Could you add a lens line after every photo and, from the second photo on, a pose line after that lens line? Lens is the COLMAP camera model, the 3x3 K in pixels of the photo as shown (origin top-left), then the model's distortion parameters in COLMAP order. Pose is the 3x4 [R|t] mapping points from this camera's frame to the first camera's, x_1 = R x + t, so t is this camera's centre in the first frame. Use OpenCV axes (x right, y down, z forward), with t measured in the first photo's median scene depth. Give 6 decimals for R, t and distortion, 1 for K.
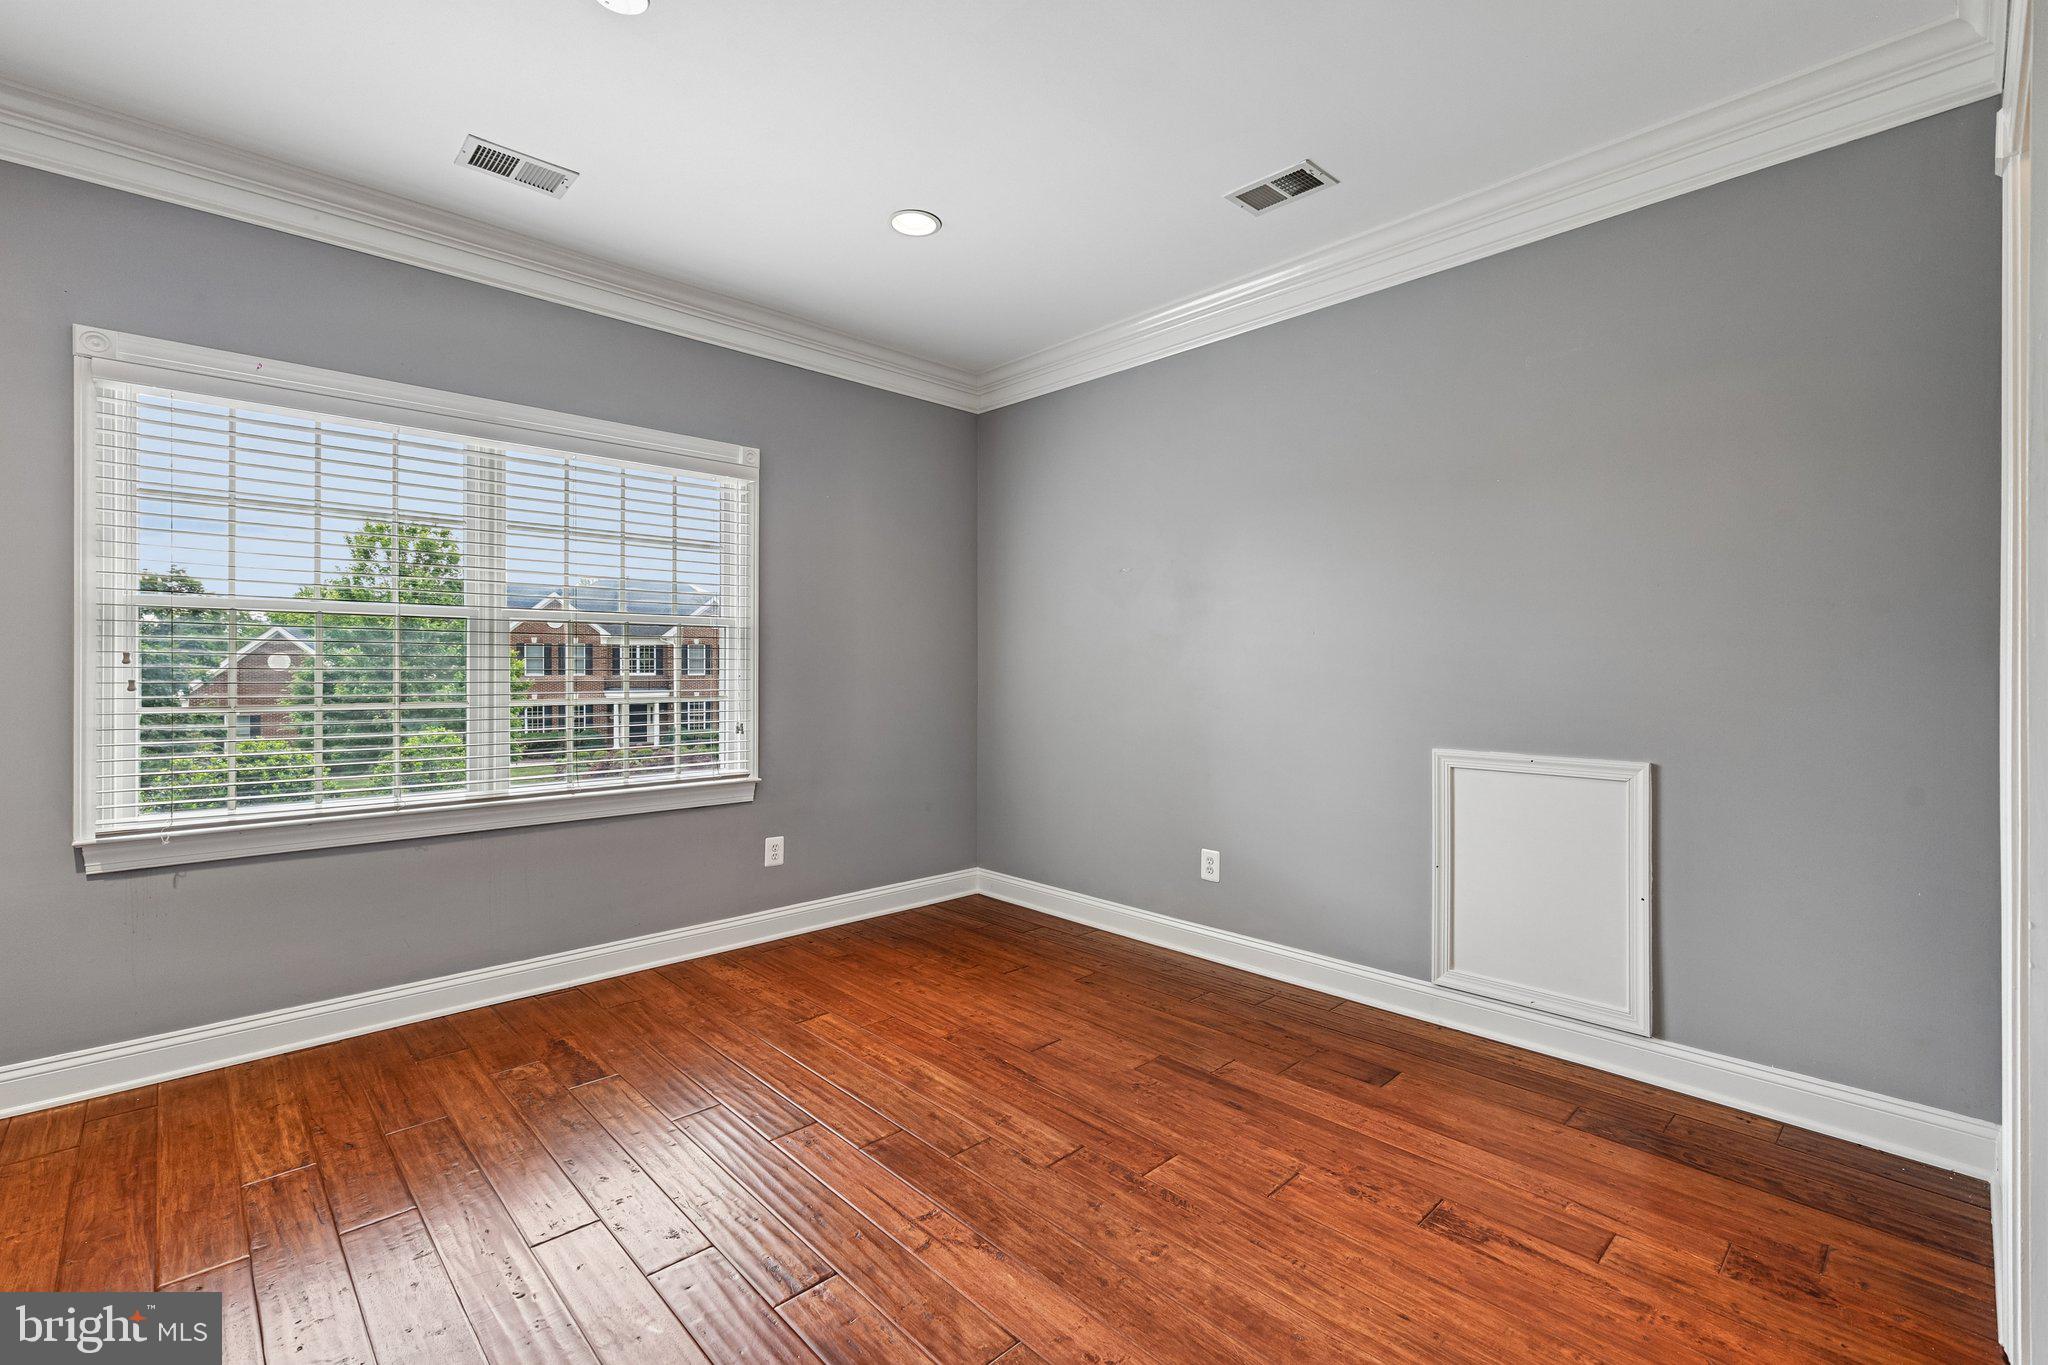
lens RADIAL K [[890.4, 0, 1010.9], [0, 890.4, 669.4], [0, 0, 1]] dist [0.007918, 0.000168]
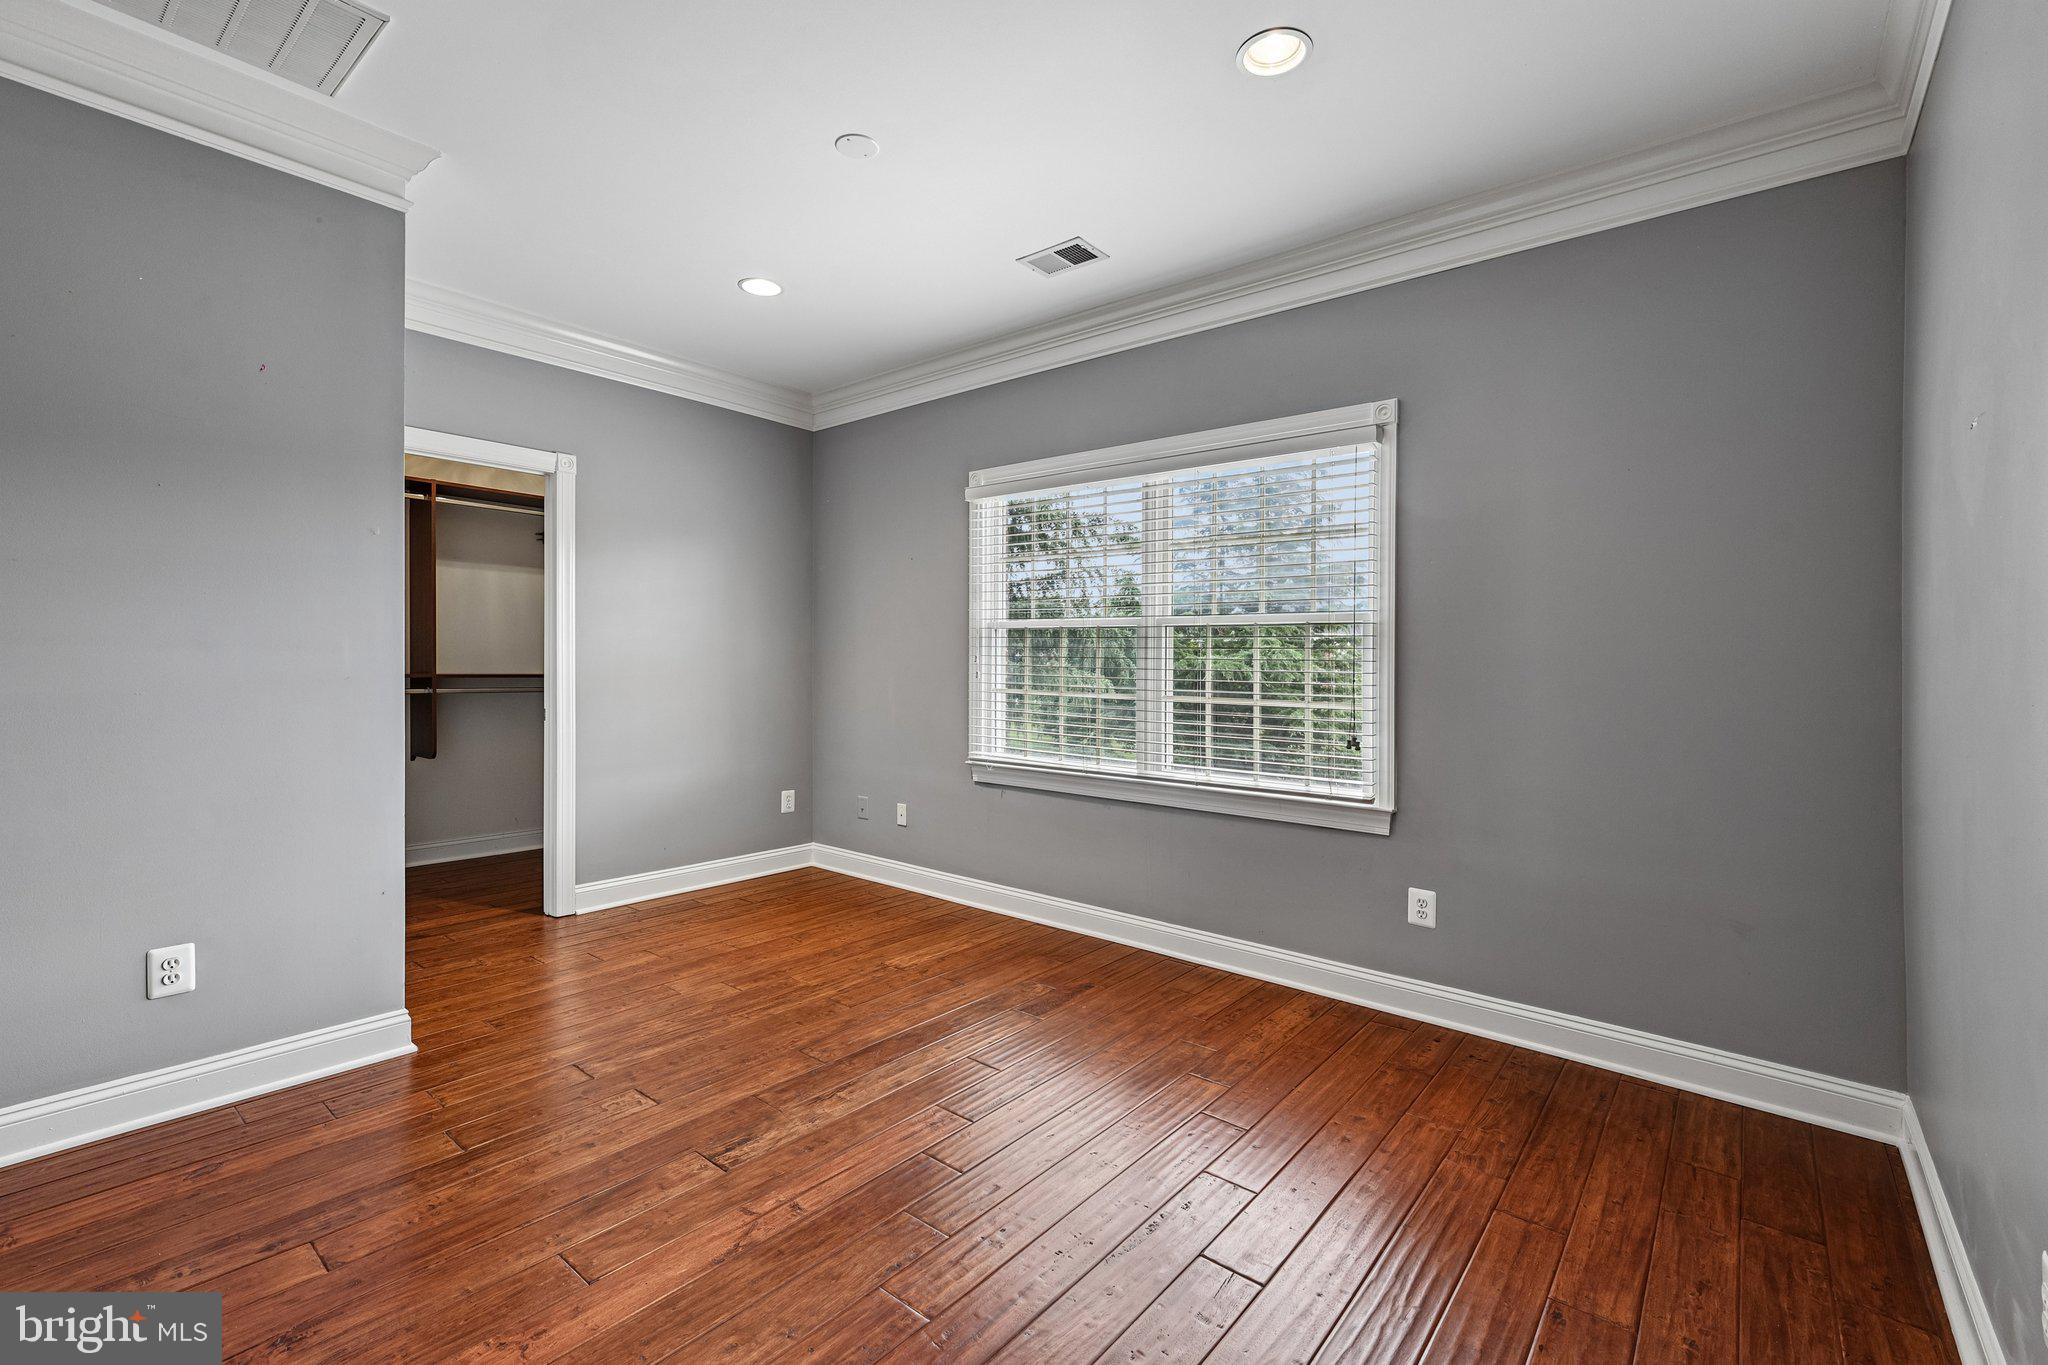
lens RADIAL K [[890.4, 0, 1036.0], [0, 890.4, 675.8], [0, 0, 1]] dist [0.007918, 0.000168]
pose [[0.134817, 0.015390, -0.990751, 0.598599], [-0.019846, 0.999721, 0.012829, -0.002499], [0.990672, 0.017933, 0.135084, 0.722395]]
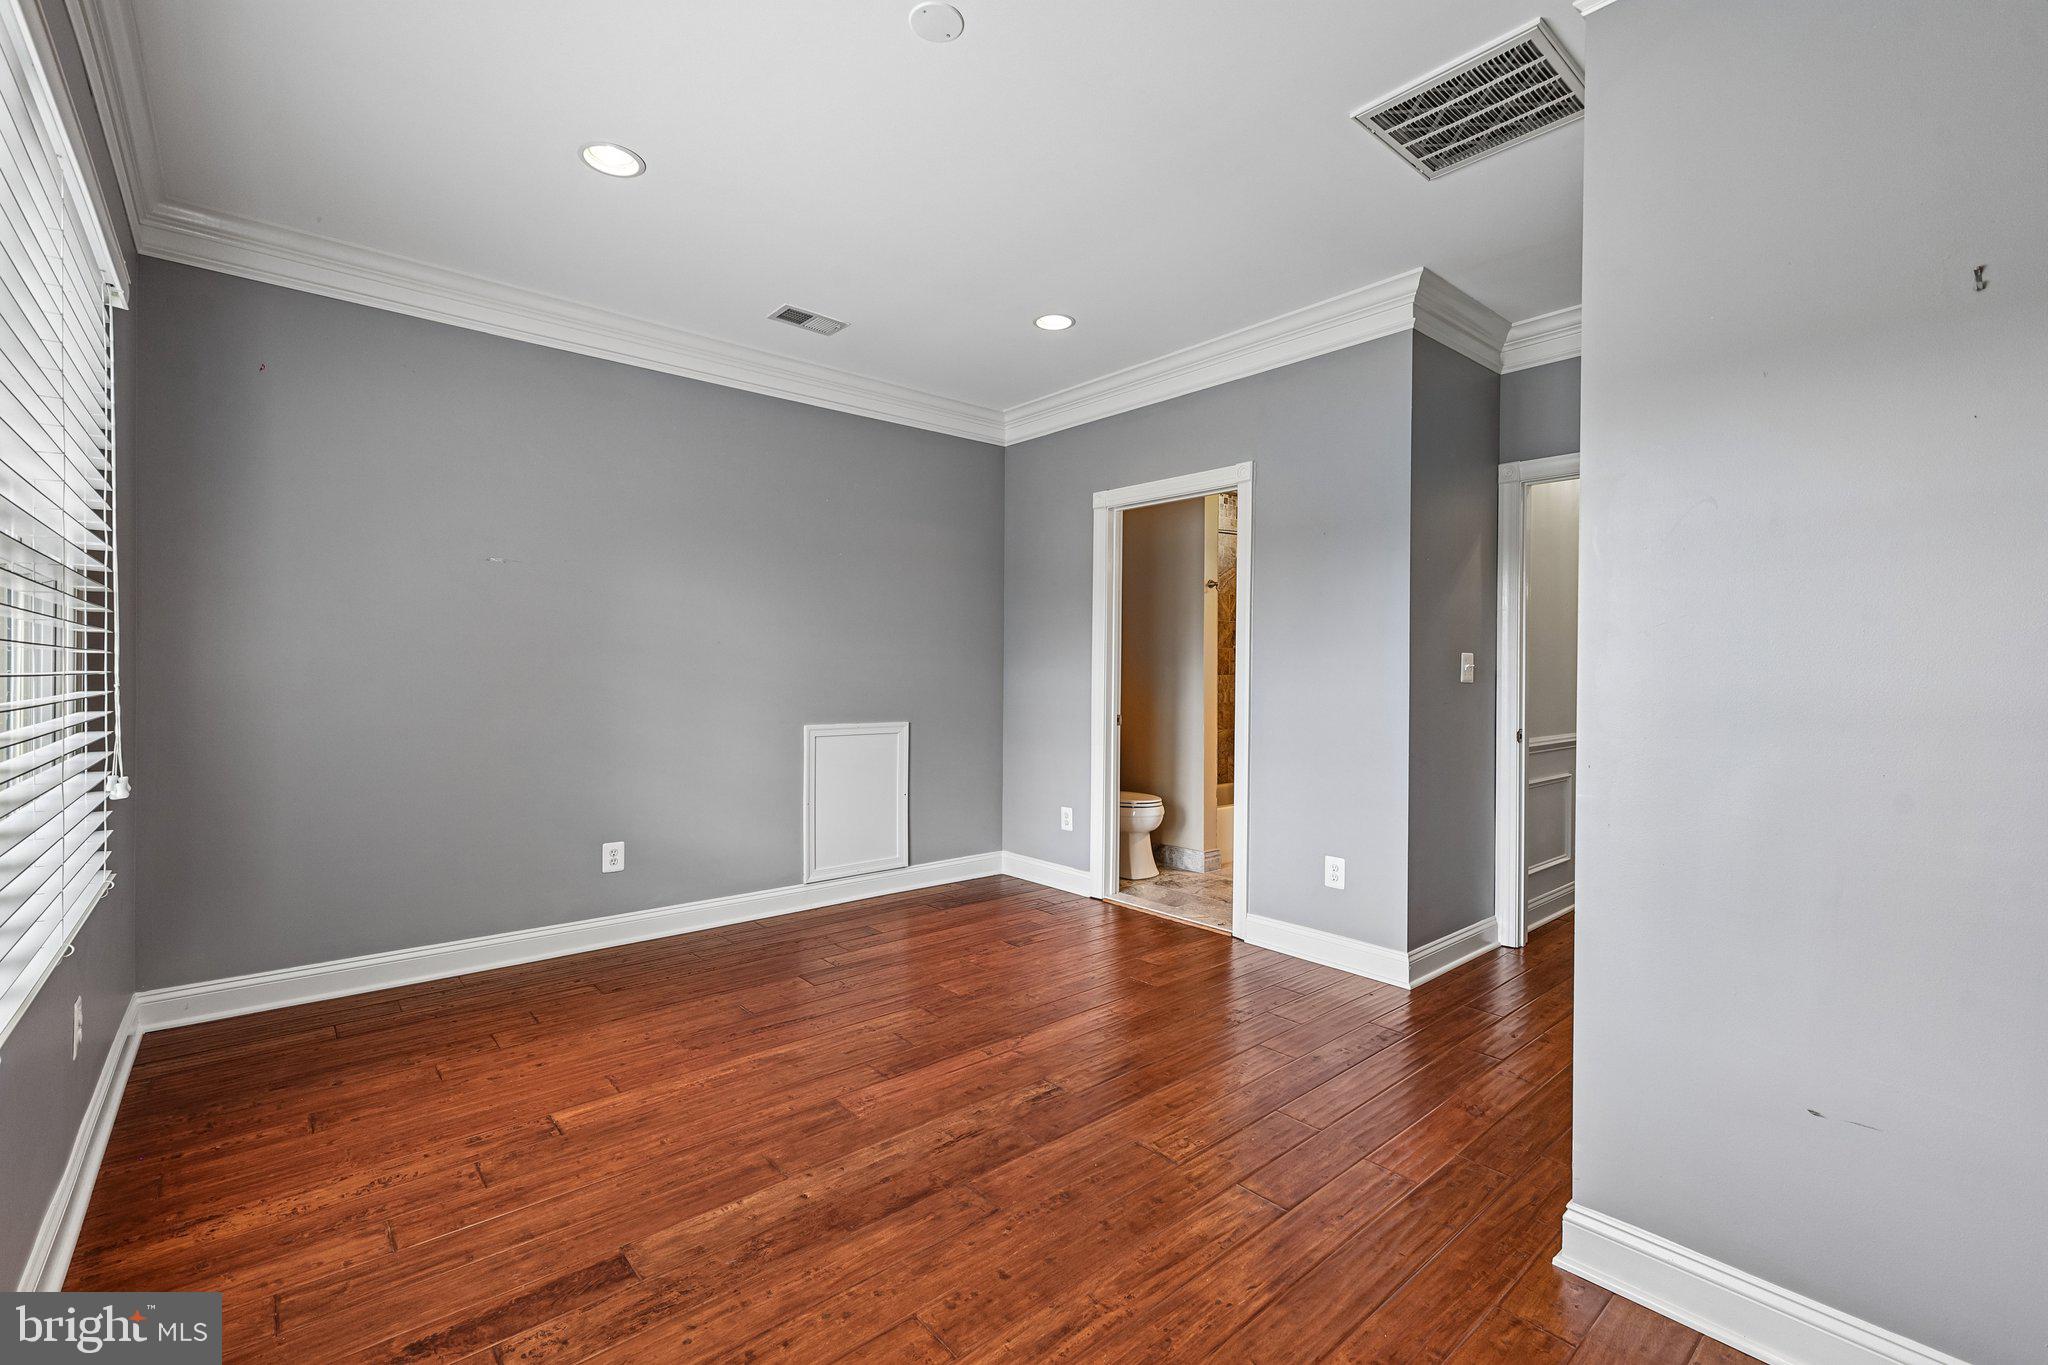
lens RADIAL K [[890.4, 0, 1031.0], [0, 890.4, 679.5], [0, 0, 1]] dist [0.007918, 0.000168]
pose [[0.039794, -0.008442, 0.999172, -0.981730], [-0.002822, 0.999959, 0.008561, -0.000887], [-0.999204, -0.003161, 0.039768, 0.564674]]
